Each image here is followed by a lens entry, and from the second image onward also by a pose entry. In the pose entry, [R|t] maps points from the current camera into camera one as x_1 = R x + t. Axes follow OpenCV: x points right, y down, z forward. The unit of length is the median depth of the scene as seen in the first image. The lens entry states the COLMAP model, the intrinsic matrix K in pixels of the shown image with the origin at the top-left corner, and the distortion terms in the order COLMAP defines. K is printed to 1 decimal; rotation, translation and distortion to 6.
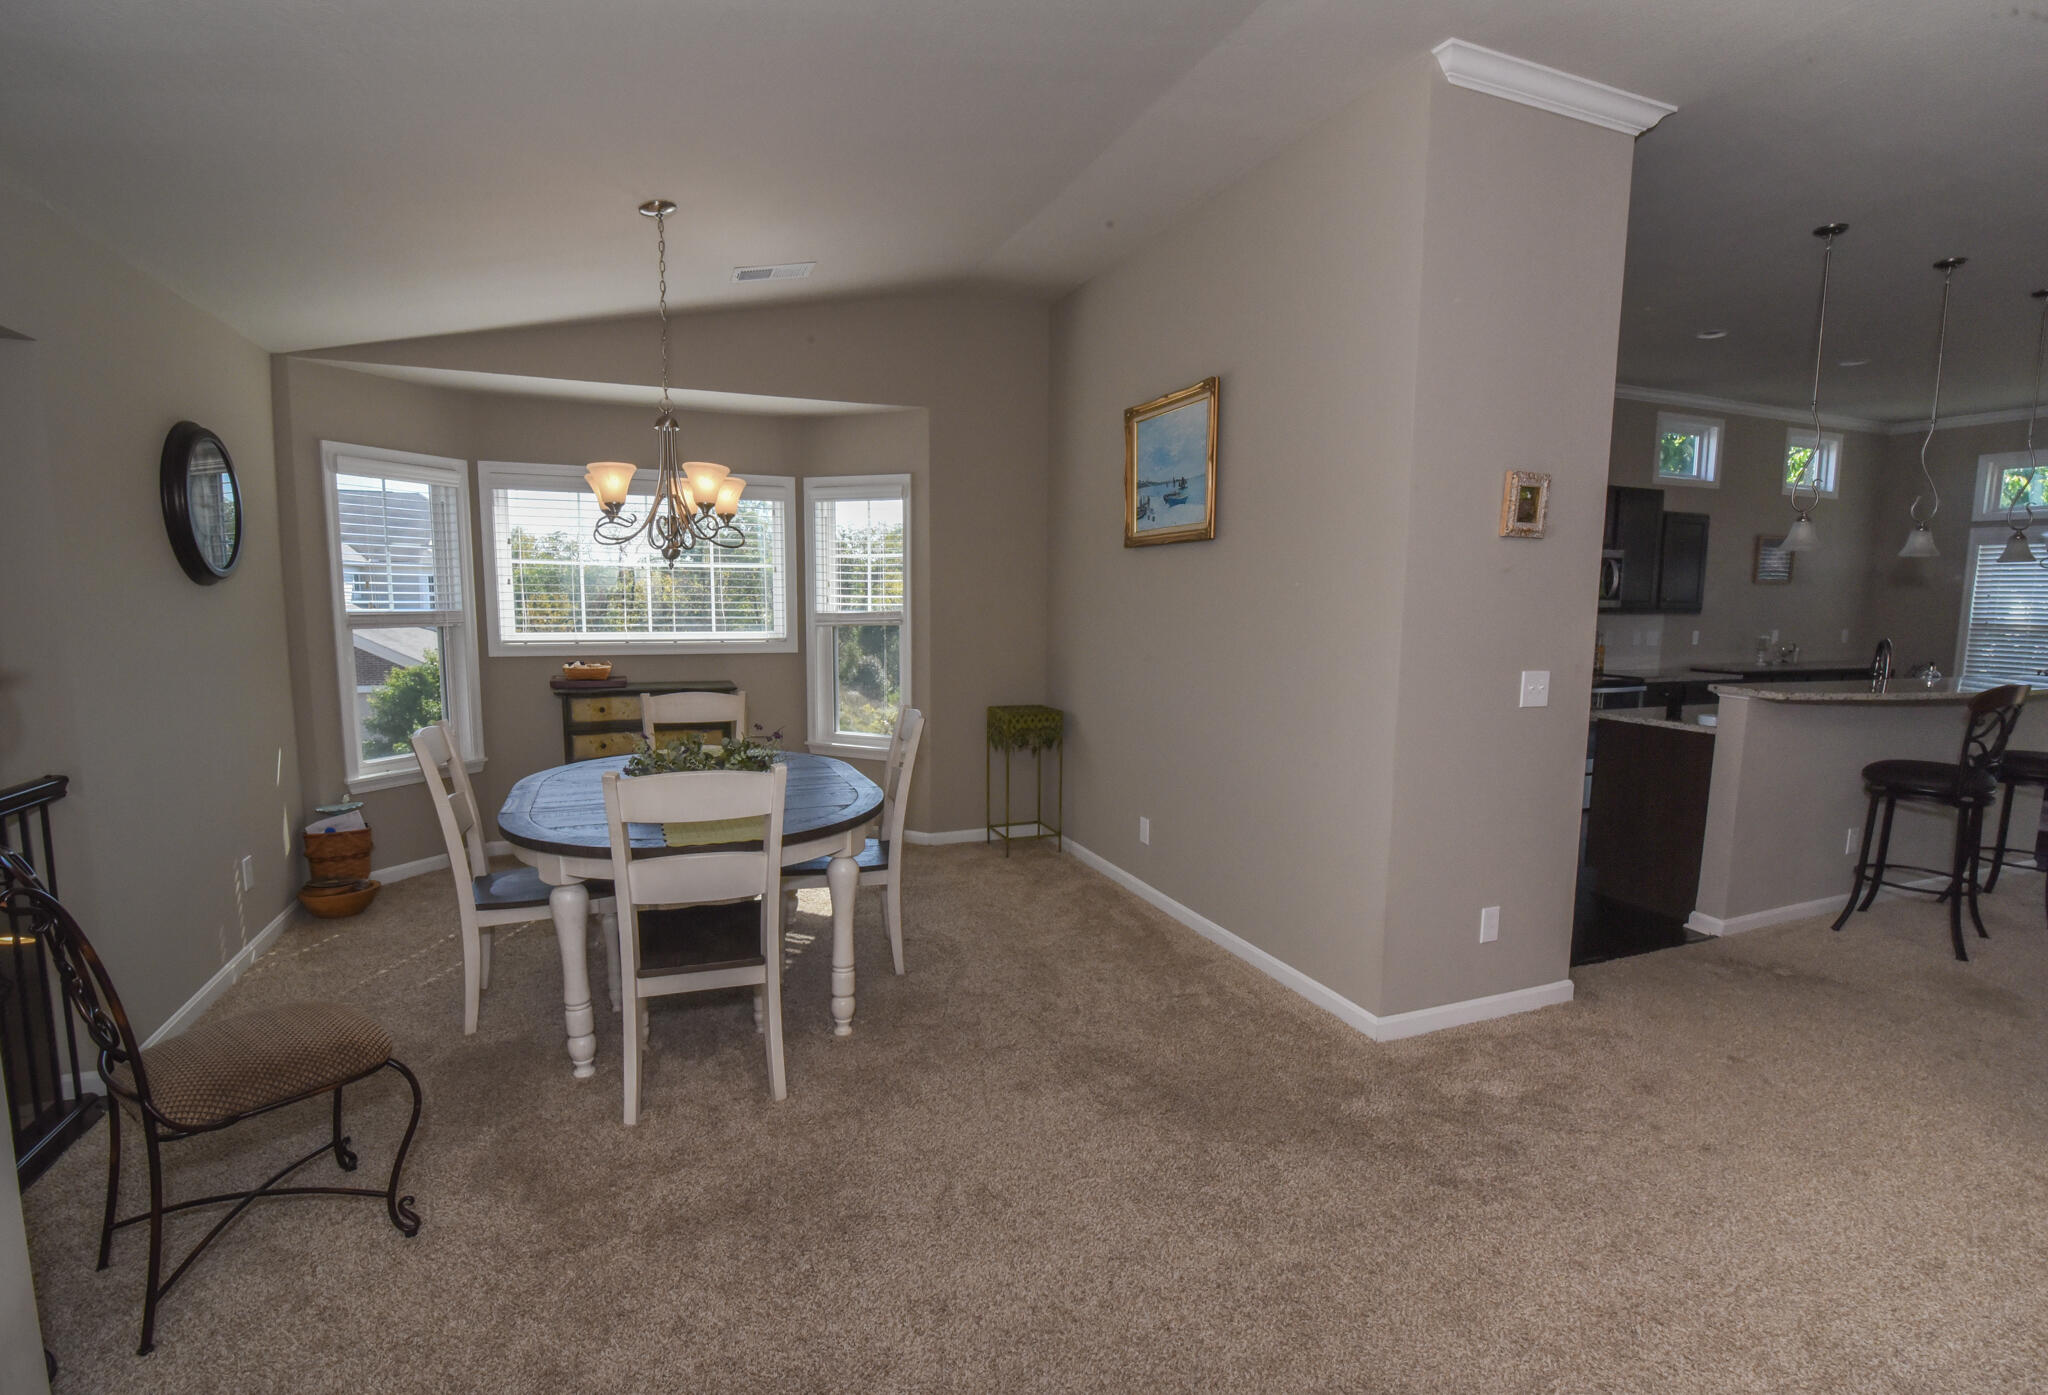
lens RADIAL K [[964.4, 0, 1029.7], [0, 964.4, 708.3], [0, 0, 1]] dist [-0.018512, 0.001879]
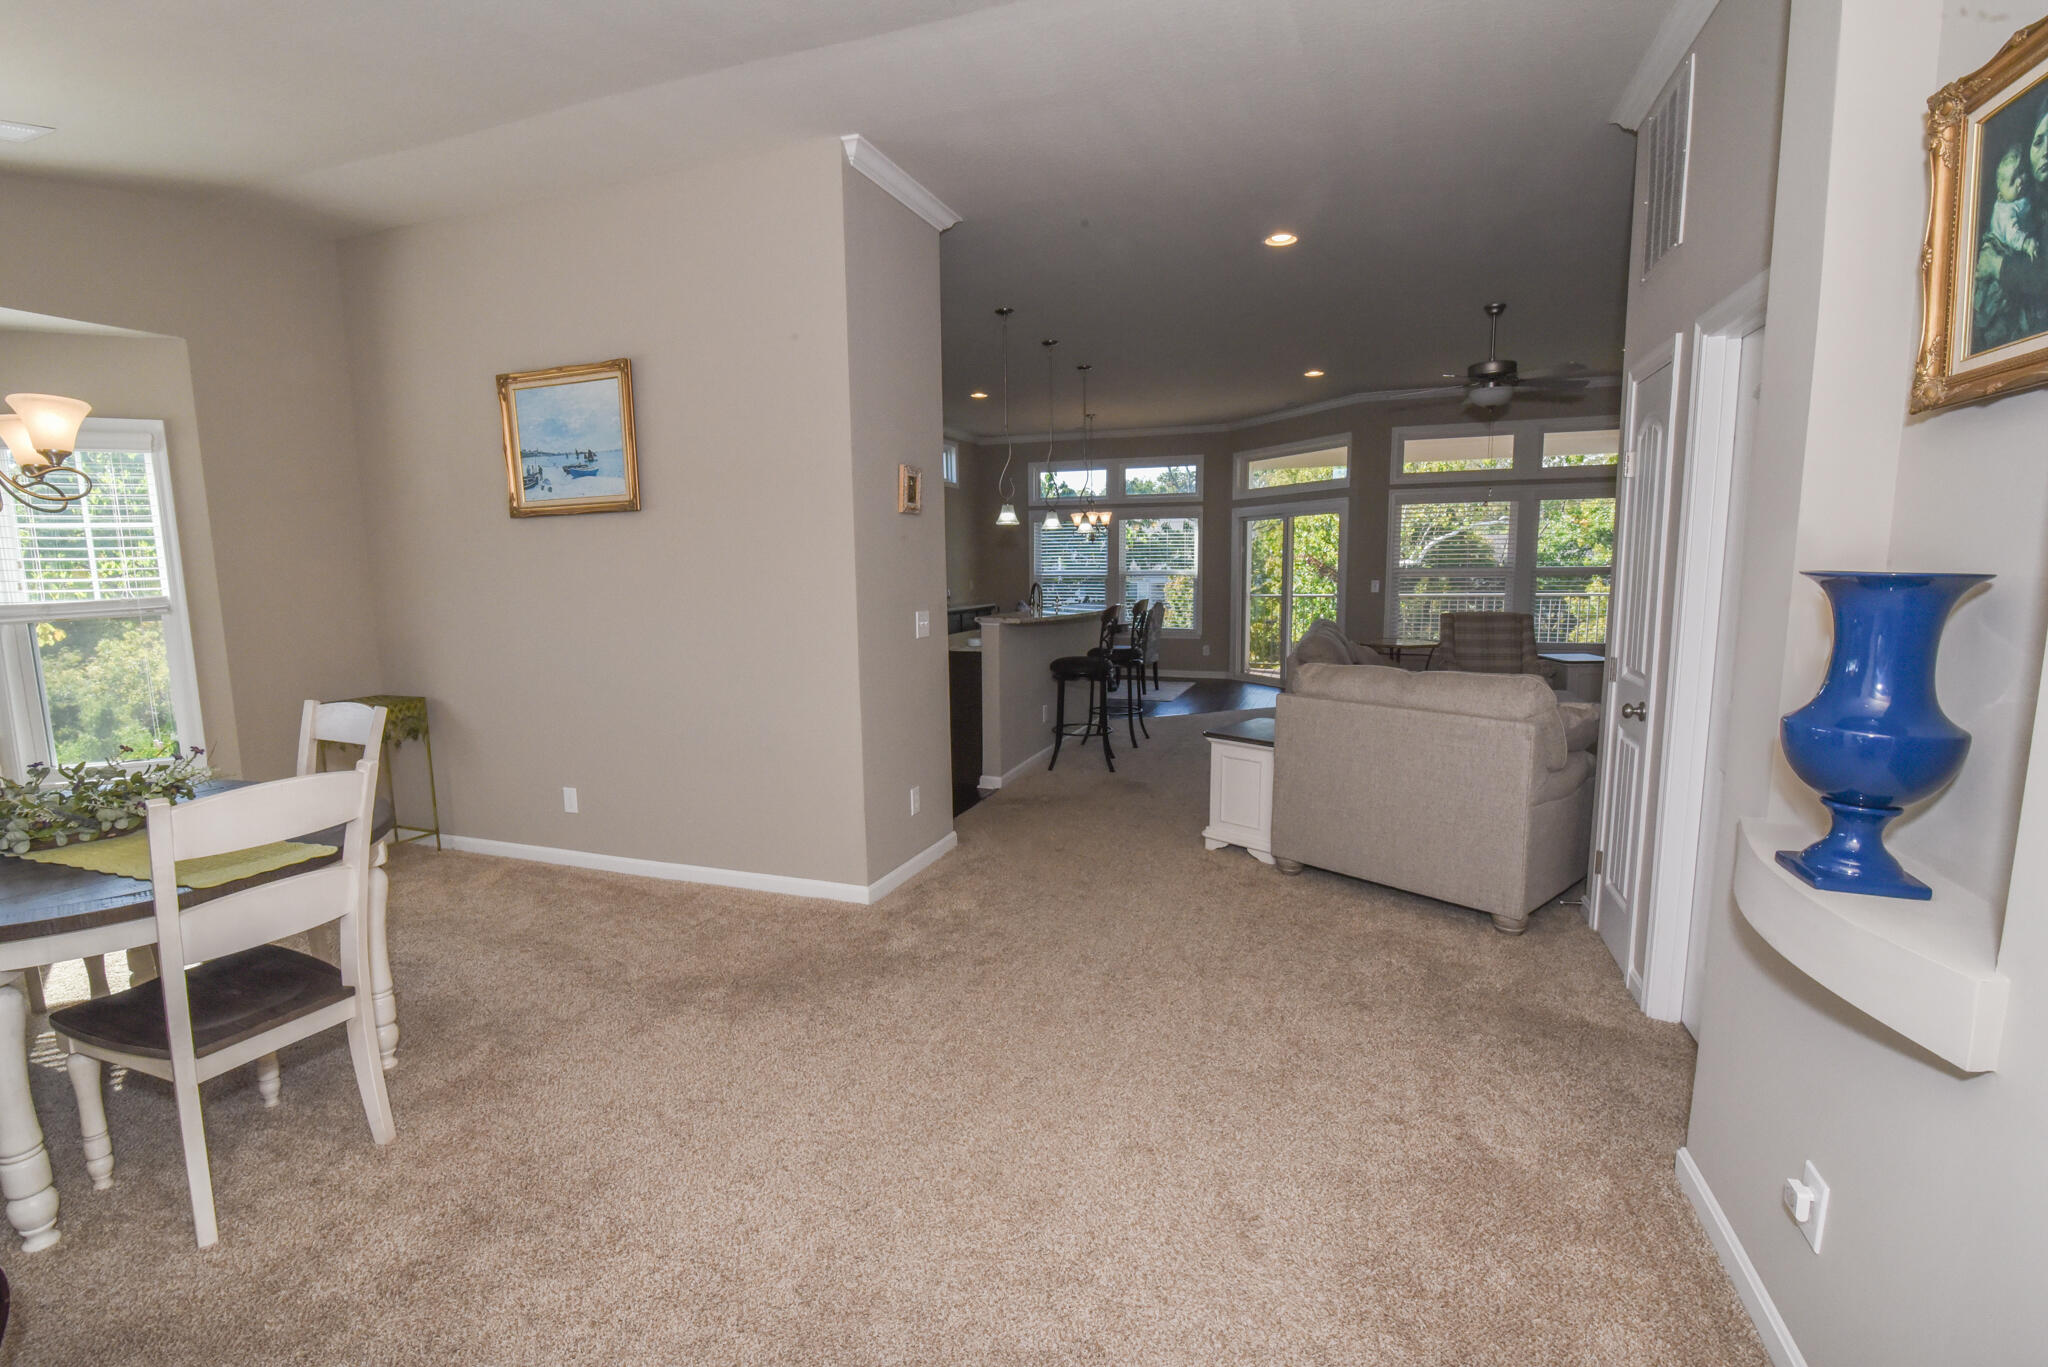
lens RADIAL K [[933.7, 0, 1021.5], [0, 933.7, 686.7], [0, 0, 1]] dist [-0.020479, 0.001663]
pose [[0.678775, -0.117525, 0.724881, -0.293913], [0.108953, 0.992303, 0.058859, 0.004446], [-0.726219, 0.039026, 0.686355, -0.012695]]
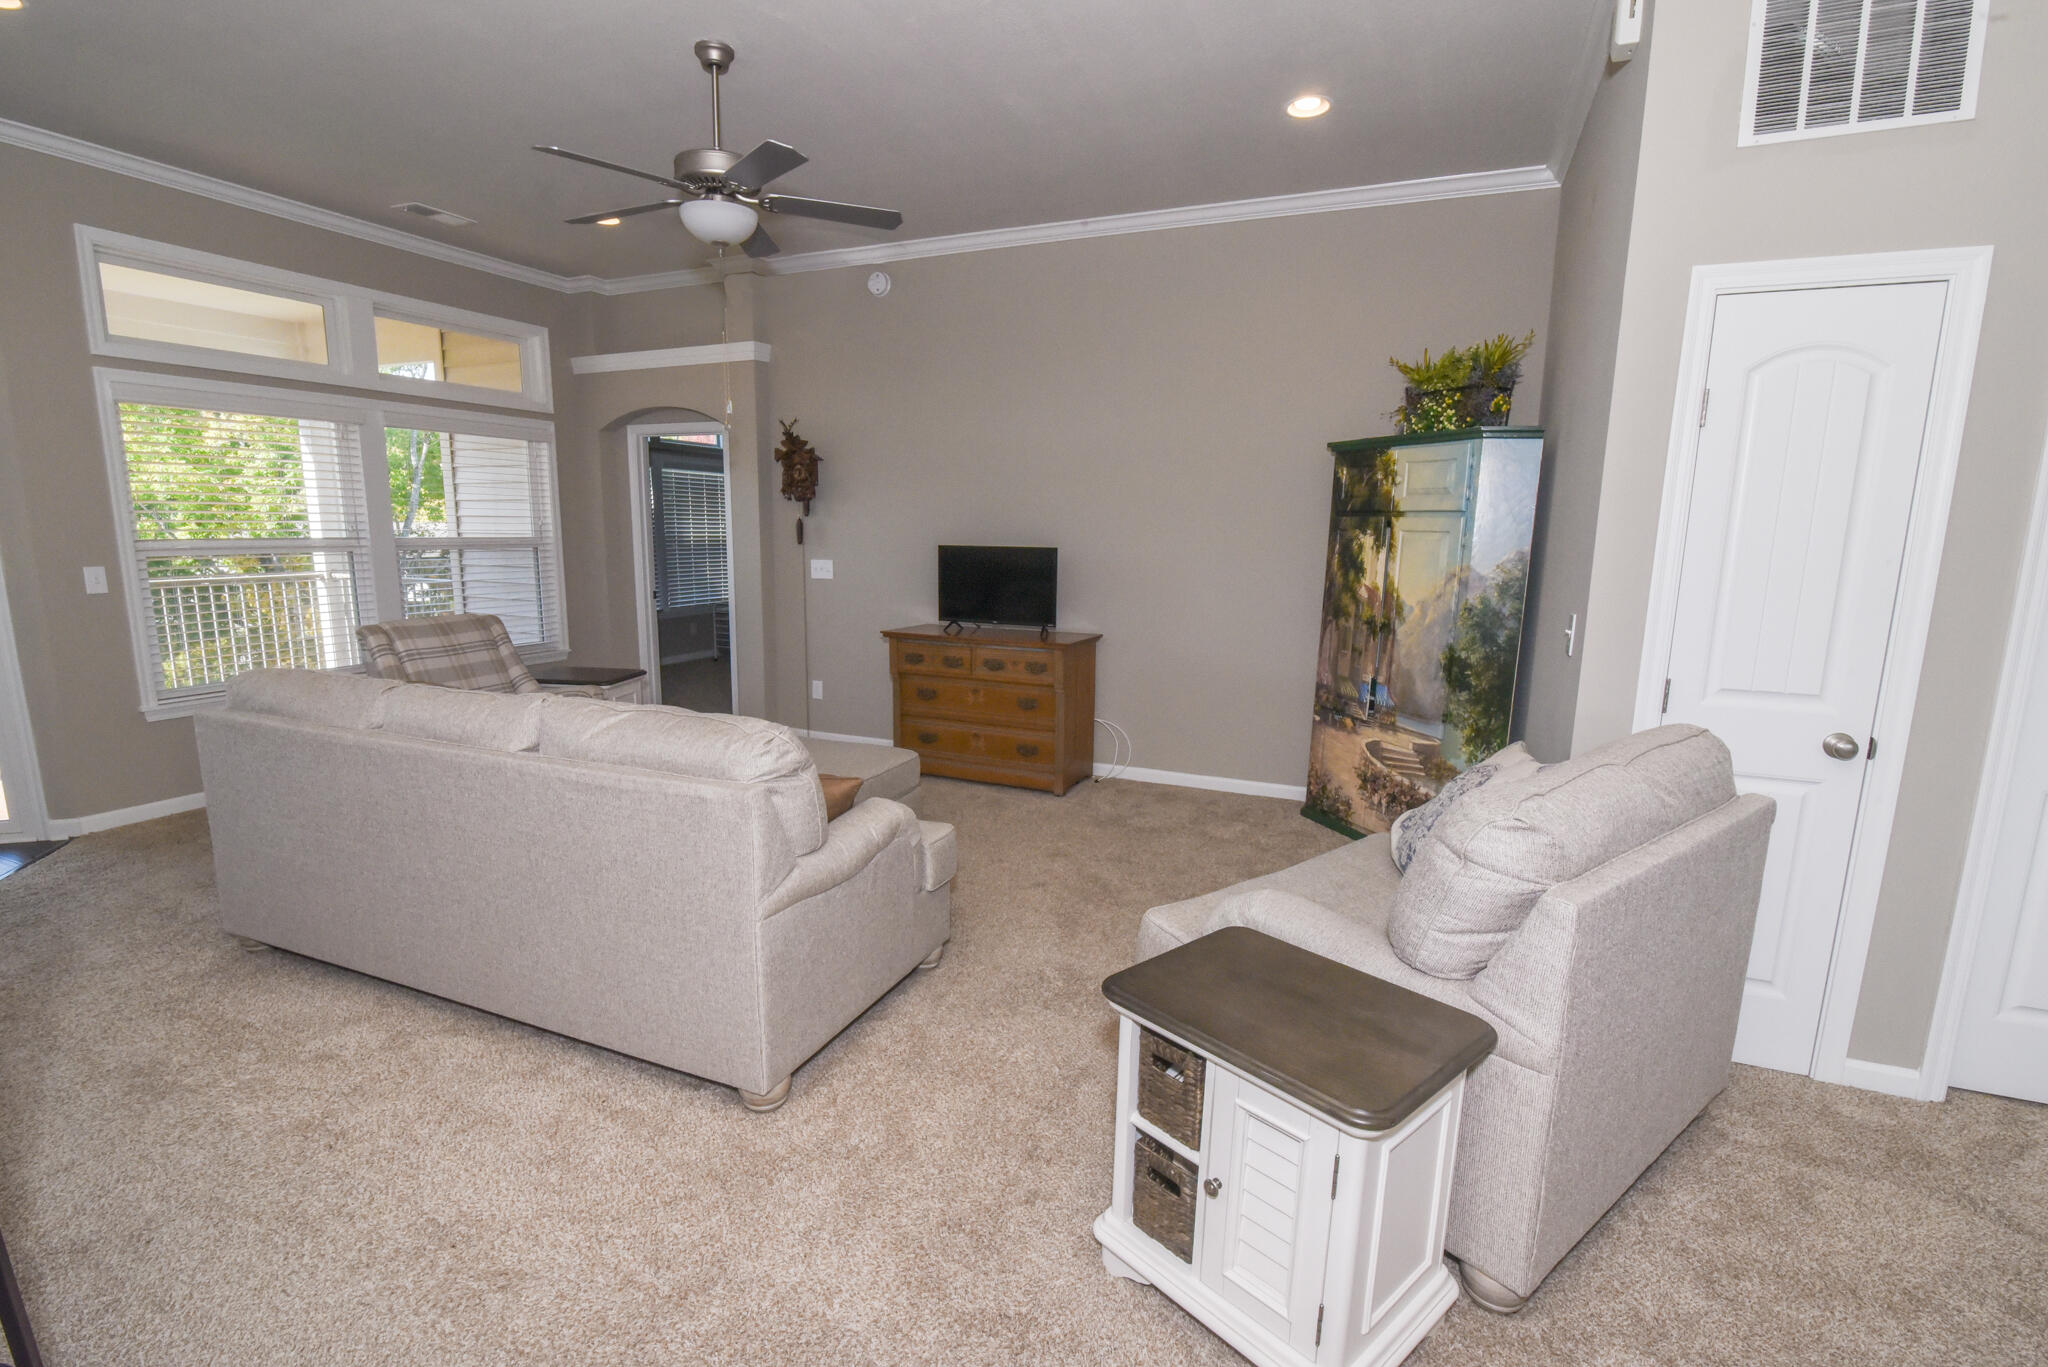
lens RADIAL K [[933.7, 0, 1015.1], [0, 933.7, 698.6], [0, 0, 1]] dist [-0.020479, 0.001663]
pose [[-0.685786, -0.151536, 0.711853, 0.197097], [0.064779, 0.961493, 0.267086, -0.051435], [-0.724915, 0.229276, -0.649562, 0.508634]]
